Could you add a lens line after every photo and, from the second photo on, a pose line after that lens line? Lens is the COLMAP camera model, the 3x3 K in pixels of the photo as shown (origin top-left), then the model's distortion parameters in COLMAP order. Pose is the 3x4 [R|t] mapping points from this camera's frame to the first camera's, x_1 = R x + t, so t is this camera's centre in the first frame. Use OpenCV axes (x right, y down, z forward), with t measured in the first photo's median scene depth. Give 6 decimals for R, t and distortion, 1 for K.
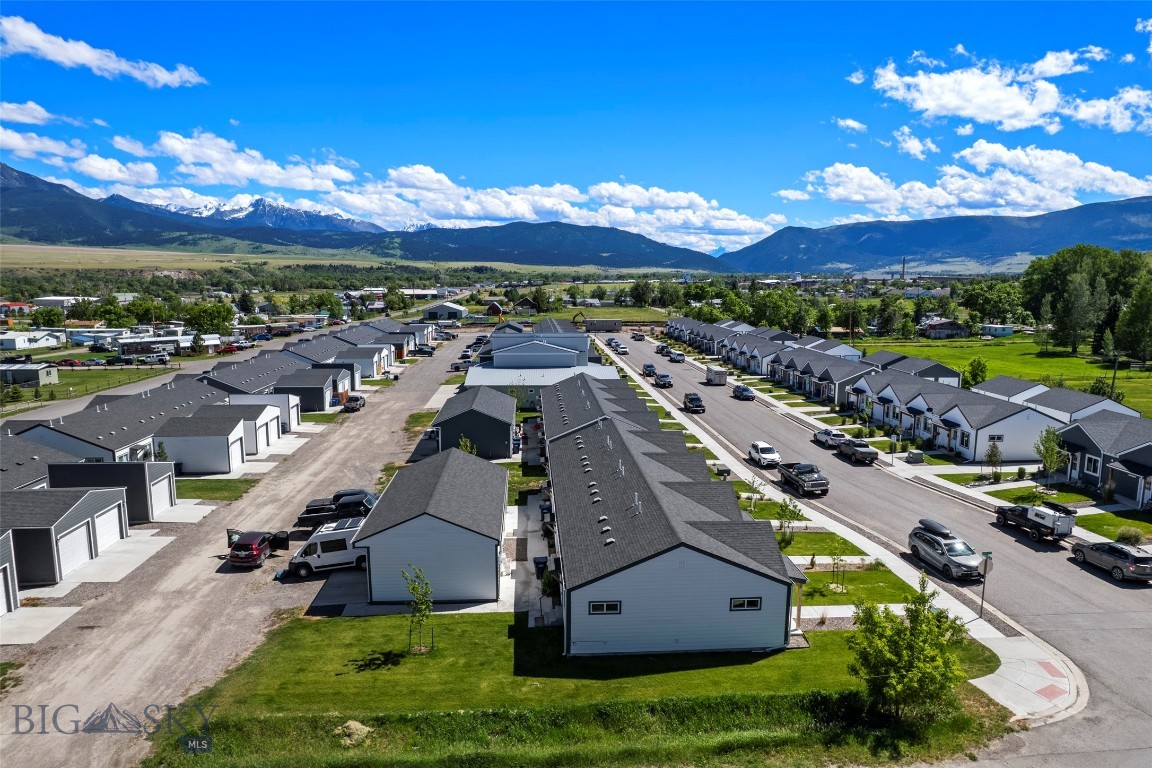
lens RADIAL K [[740.1, 0, 576.0], [0, 740.1, 384.0], [0, 0, 1]] dist [-0.085458, 0.075525]
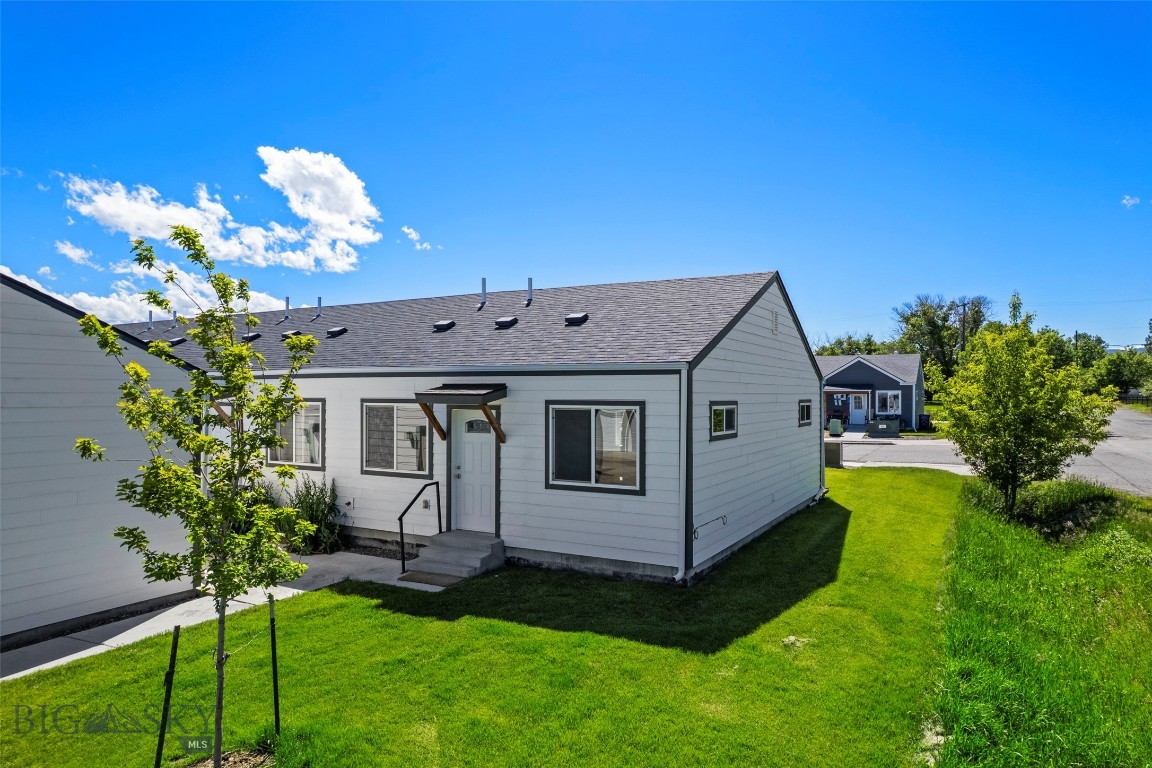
lens RADIAL K [[738.4, 0, 581.2], [0, 738.4, 383.7], [0, 0, 1]] dist [-0.077239, 0.063975]
pose [[0.537239, 0.008463, 0.843387, -0.245028], [0.128308, 0.987491, -0.091641, 0.239275], [-0.833613, 0.157446, 0.529433, 0.659540]]
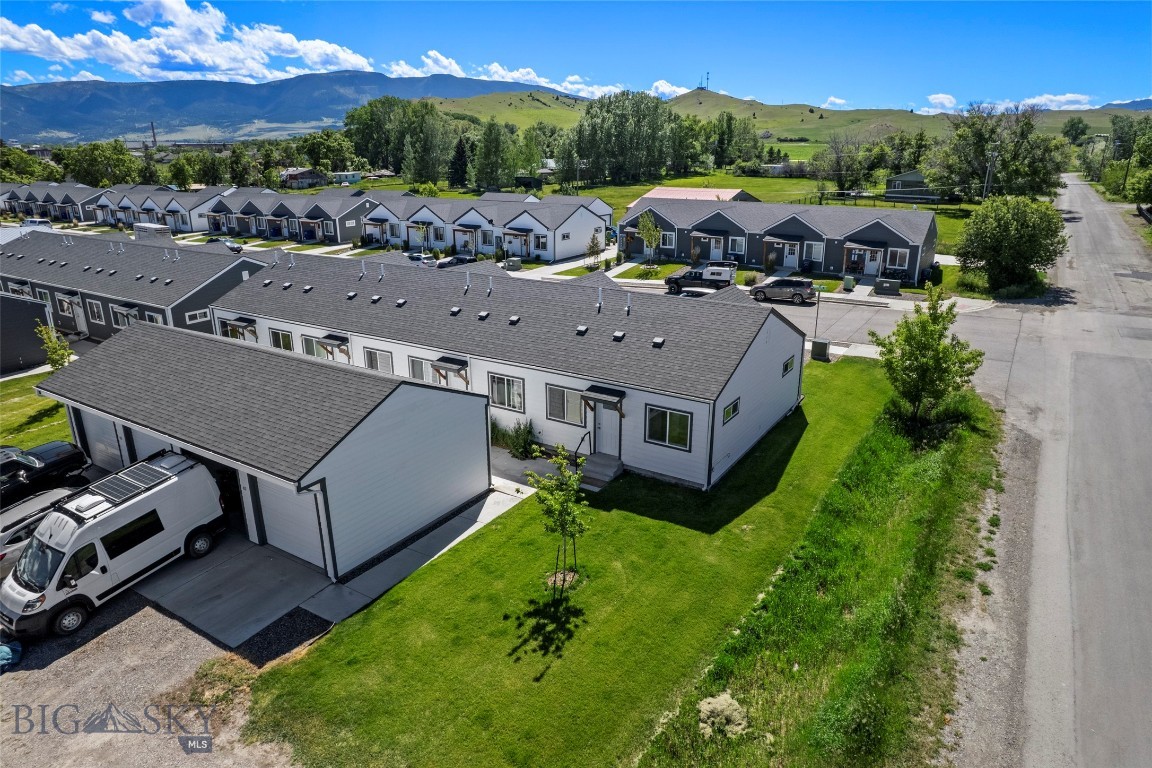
lens RADIAL K [[738.4, 0, 581.2], [0, 738.4, 383.7], [0, 0, 1]] dist [-0.077239, 0.063975]
pose [[0.588213, -0.257763, 0.766527, -0.493055], [0.123787, 0.965372, 0.229638, 0.060668], [-0.799176, -0.040190, 0.599752, 0.508939]]
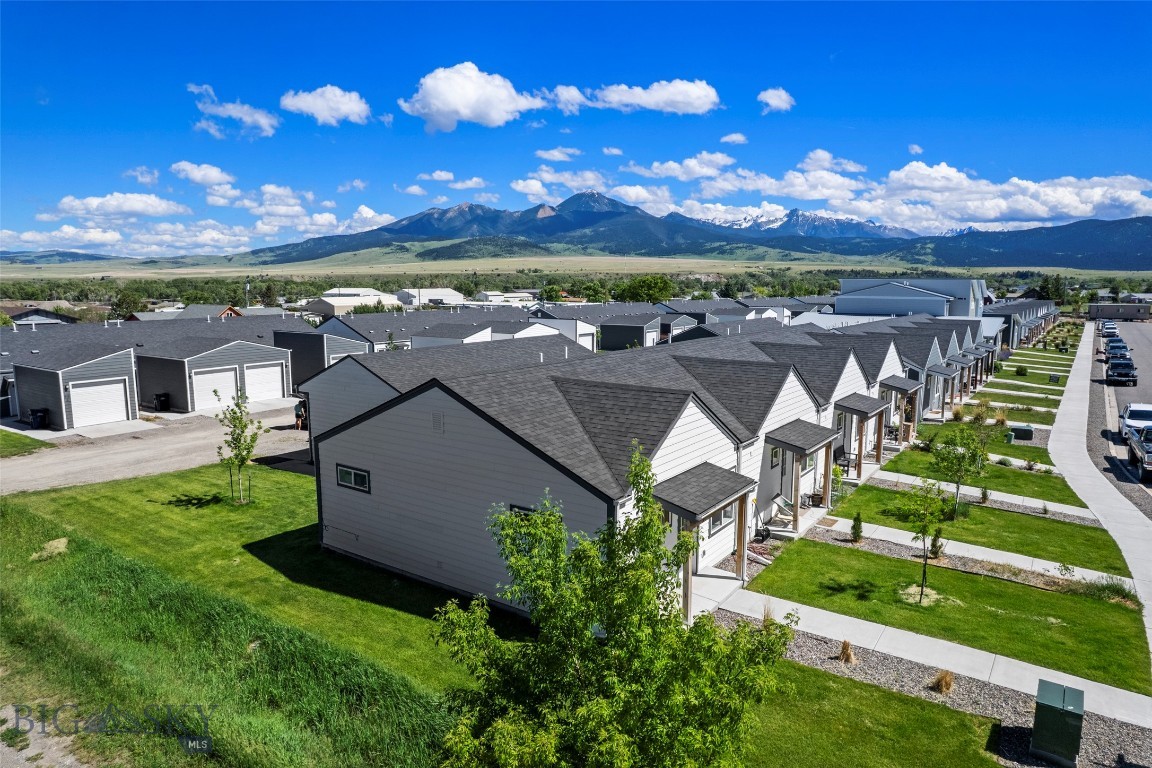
lens RADIAL K [[740.1, 0, 576.0], [0, 740.1, 384.0], [0, 0, 1]] dist [-0.085458, 0.075525]
pose [[0.772840, 0.082790, -0.629178, 0.430763], [-0.090227, 0.995717, 0.020193, 0.151775], [0.628154, 0.041163, 0.776999, 0.490531]]
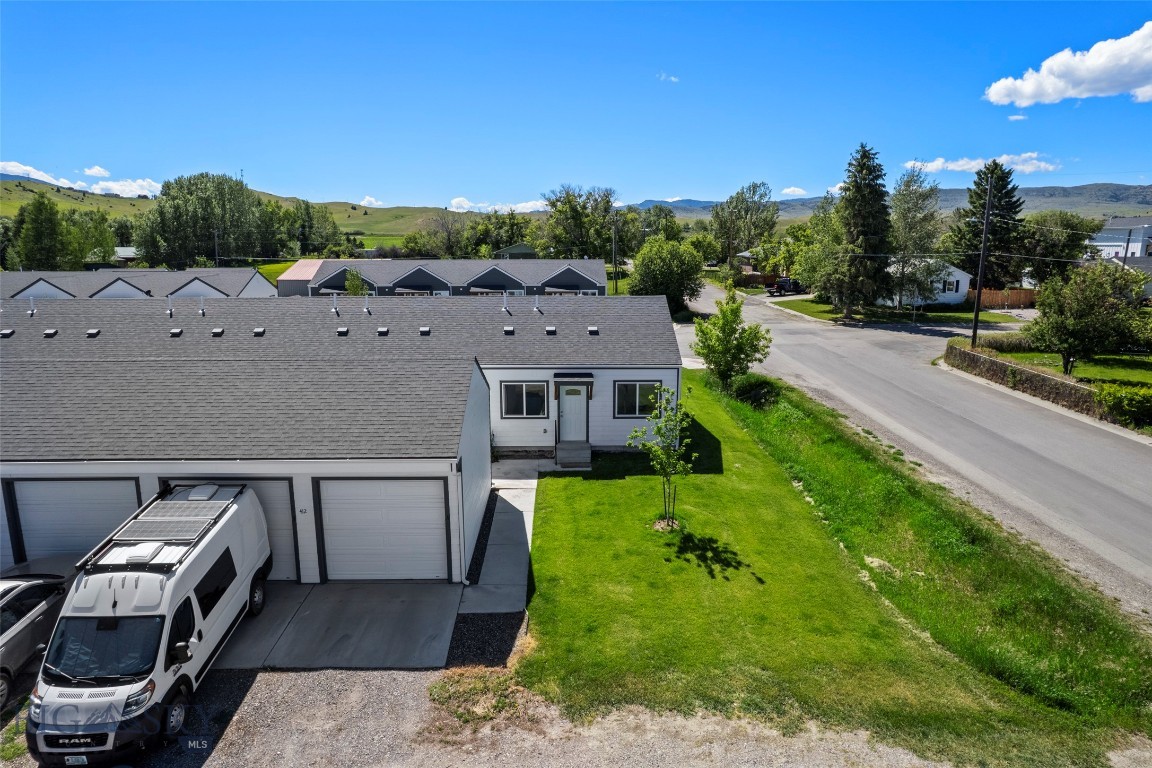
lens RADIAL K [[738.4, 0, 581.2], [0, 738.4, 383.7], [0, 0, 1]] dist [-0.077239, 0.063975]
pose [[0.037213, -0.196135, 0.979871, -0.632073], [0.149498, 0.970608, 0.188603, 0.097882], [-0.988062, 0.139470, 0.065441, 0.808761]]
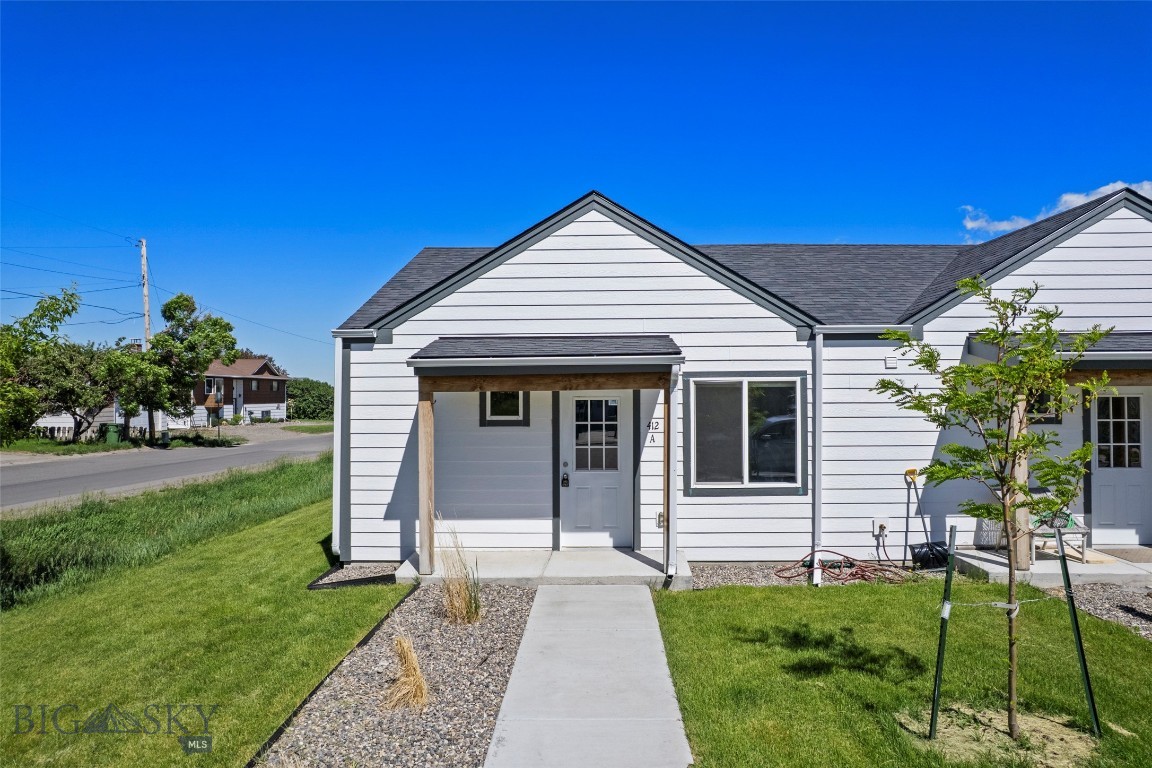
lens RADIAL K [[740.1, 0, 576.0], [0, 740.1, 384.0], [0, 0, 1]] dist [-0.085458, 0.075525]
pose [[-0.097754, -0.017647, -0.995054, 0.448616], [-0.146782, 0.989164, -0.003123, 0.218305], [0.984327, 0.145751, -0.099285, 0.874334]]
